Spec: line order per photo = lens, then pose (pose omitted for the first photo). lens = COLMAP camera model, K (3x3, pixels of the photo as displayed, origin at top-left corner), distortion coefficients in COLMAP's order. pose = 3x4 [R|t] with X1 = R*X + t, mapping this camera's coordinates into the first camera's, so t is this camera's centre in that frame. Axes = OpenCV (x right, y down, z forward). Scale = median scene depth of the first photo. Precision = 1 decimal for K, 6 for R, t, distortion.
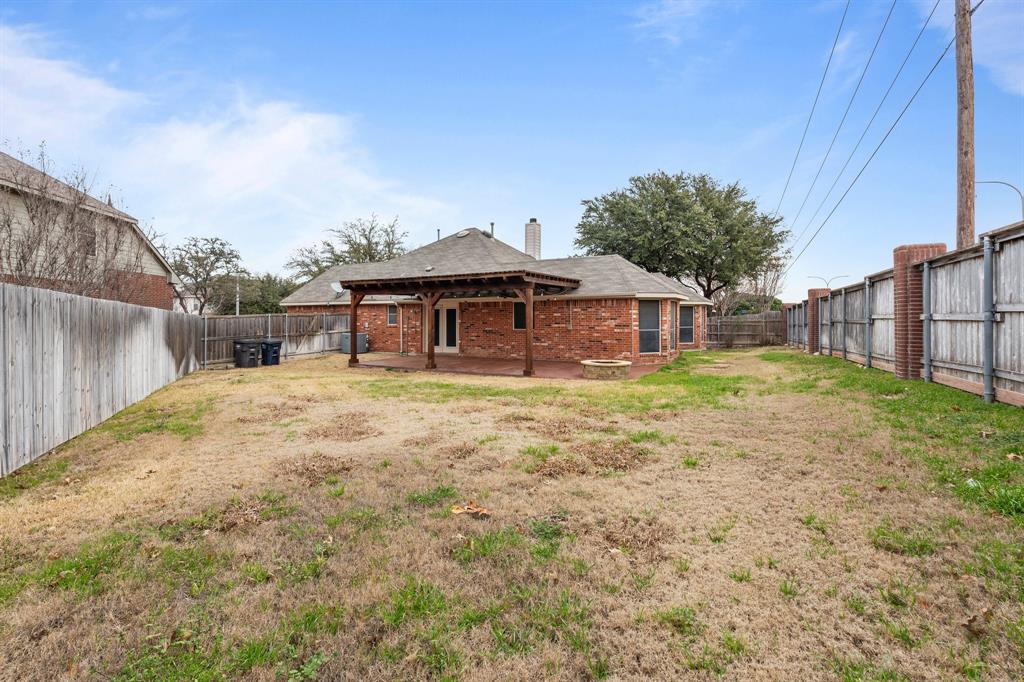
lens RADIAL K [[456.0, 0, 509.4], [0, 456.0, 337.3], [0, 0, 1]] dist [-0.001763, -0.000339]
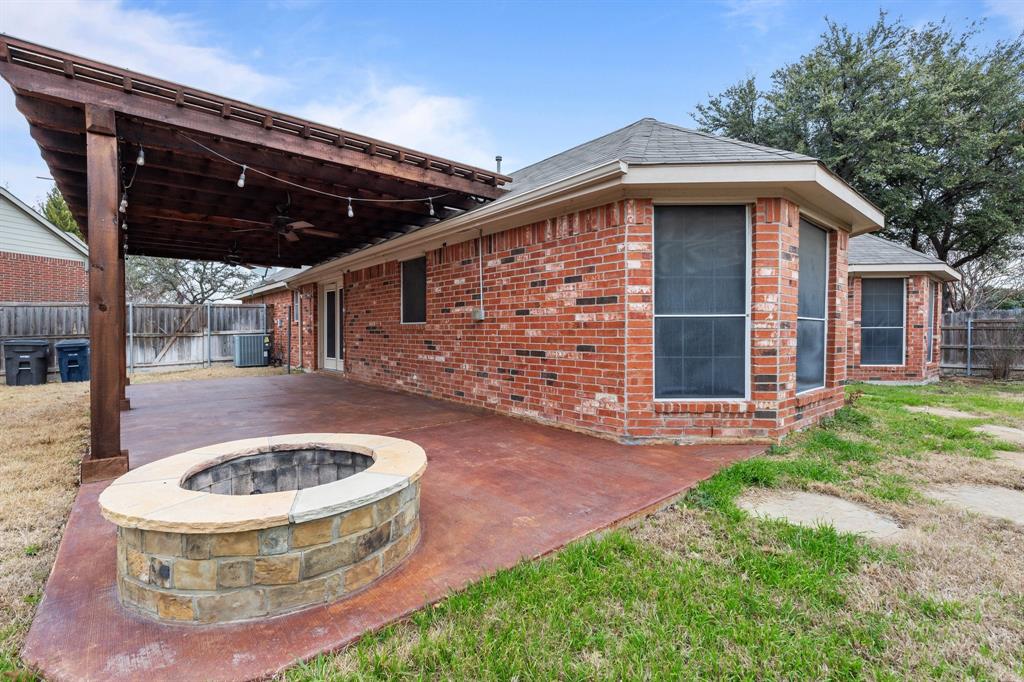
lens RADIAL K [[458.6, 0, 511.2], [0, 458.6, 347.5], [0, 0, 1]] dist [-0.001027, -0.000190]
pose [[0.946340, 0.015733, -0.322791, 0.281247], [-0.018123, 0.999826, -0.004399, 0.006473], [0.322665, 0.010013, 0.946460, 0.686758]]
